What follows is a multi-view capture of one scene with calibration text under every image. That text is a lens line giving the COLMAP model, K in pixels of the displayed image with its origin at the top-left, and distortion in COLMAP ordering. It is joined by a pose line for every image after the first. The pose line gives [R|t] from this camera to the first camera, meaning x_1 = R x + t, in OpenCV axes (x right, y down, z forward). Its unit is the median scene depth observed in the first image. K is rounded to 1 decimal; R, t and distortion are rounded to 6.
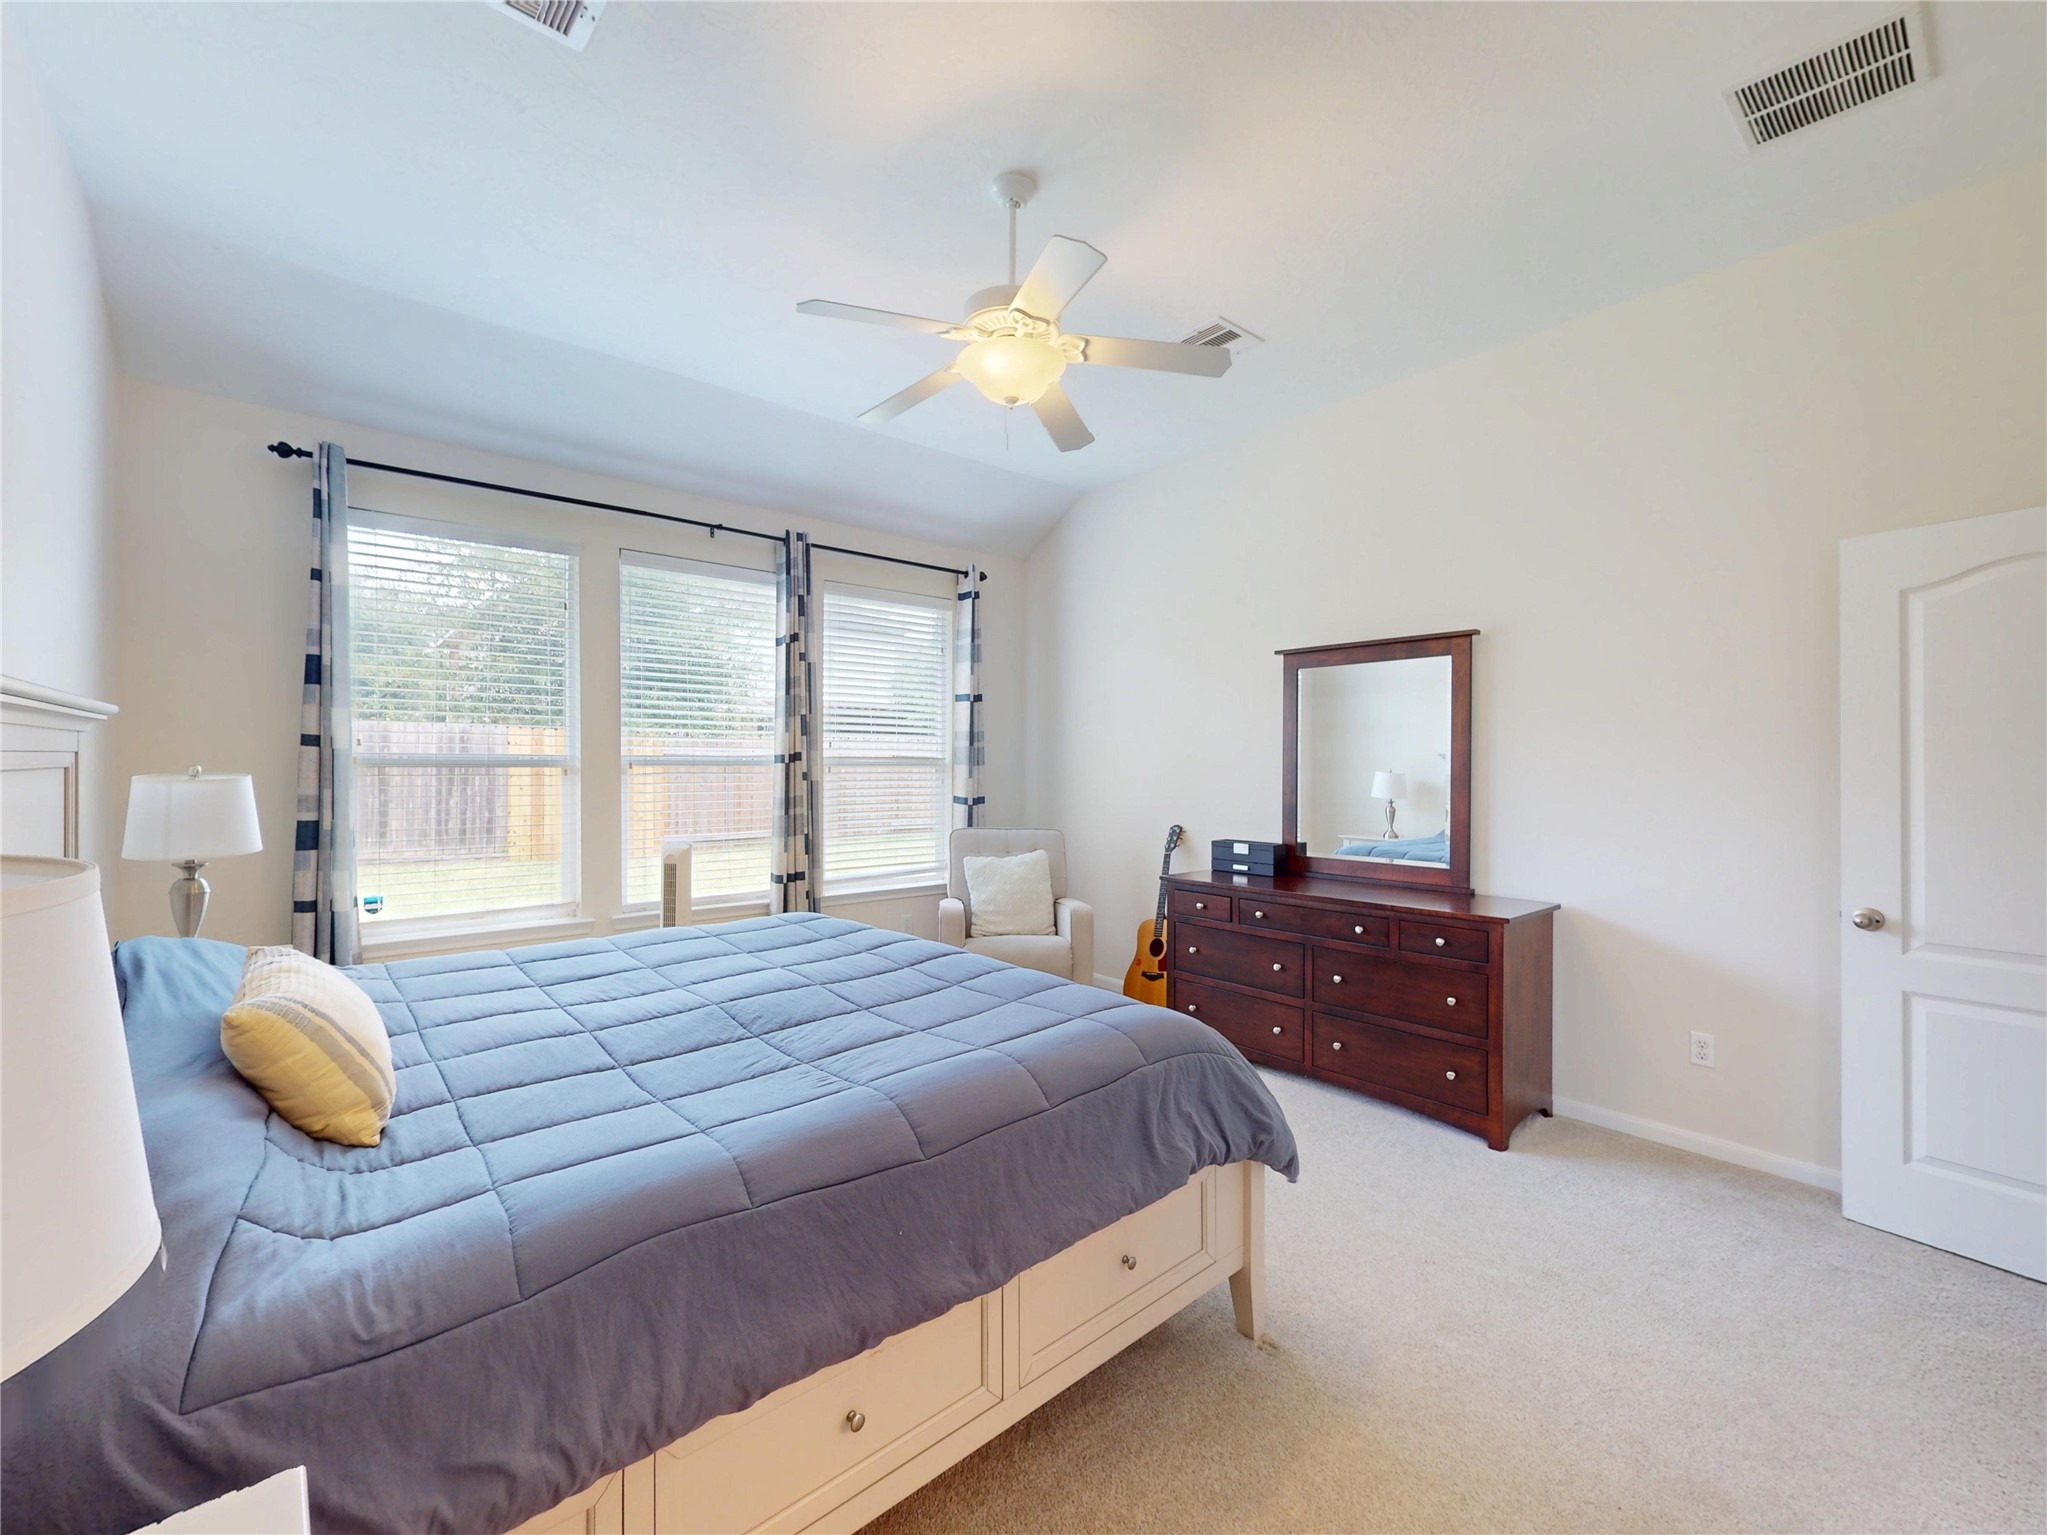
lens RADIAL K [[860.6, 0, 1023.5], [0, 860.6, 767.5], [0, 0, 1]] dist [0.020933, 0.000065]
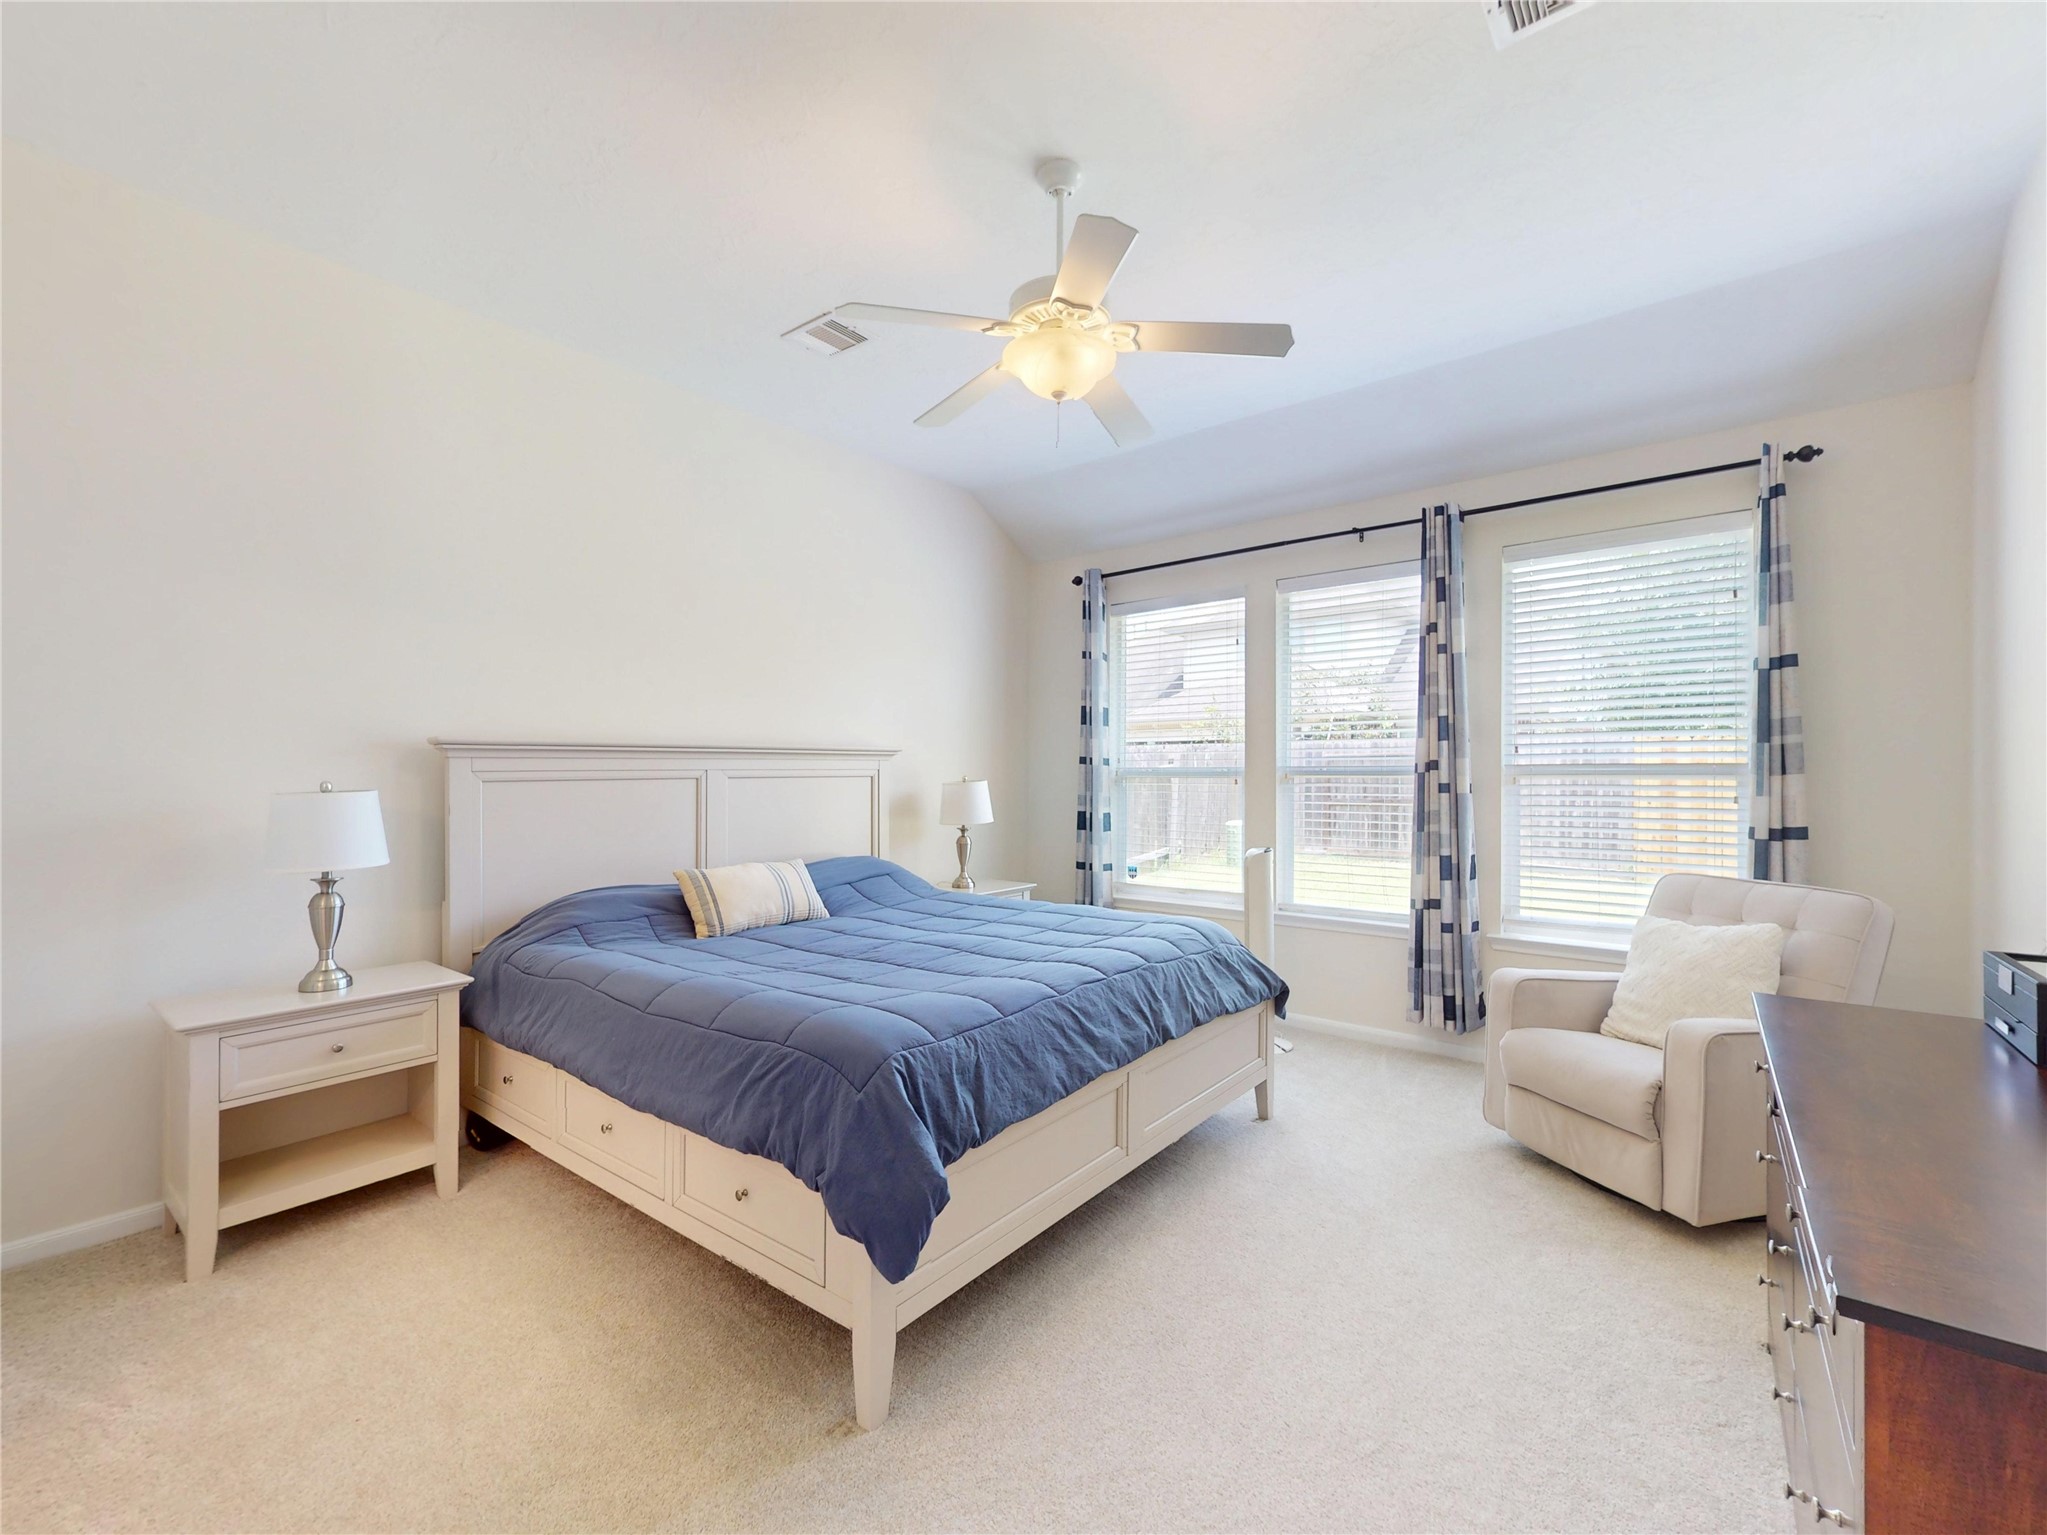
lens RADIAL K [[860.6, 0, 1023.5], [0, 860.6, 767.5], [0, 0, 1]] dist [0.020933, 0.000065]
pose [[0.206963, -0.011262, -0.978284, 0.502439], [-0.001834, 0.999928, -0.011899, 0.000815], [0.978347, 0.004257, 0.206928, 0.418945]]
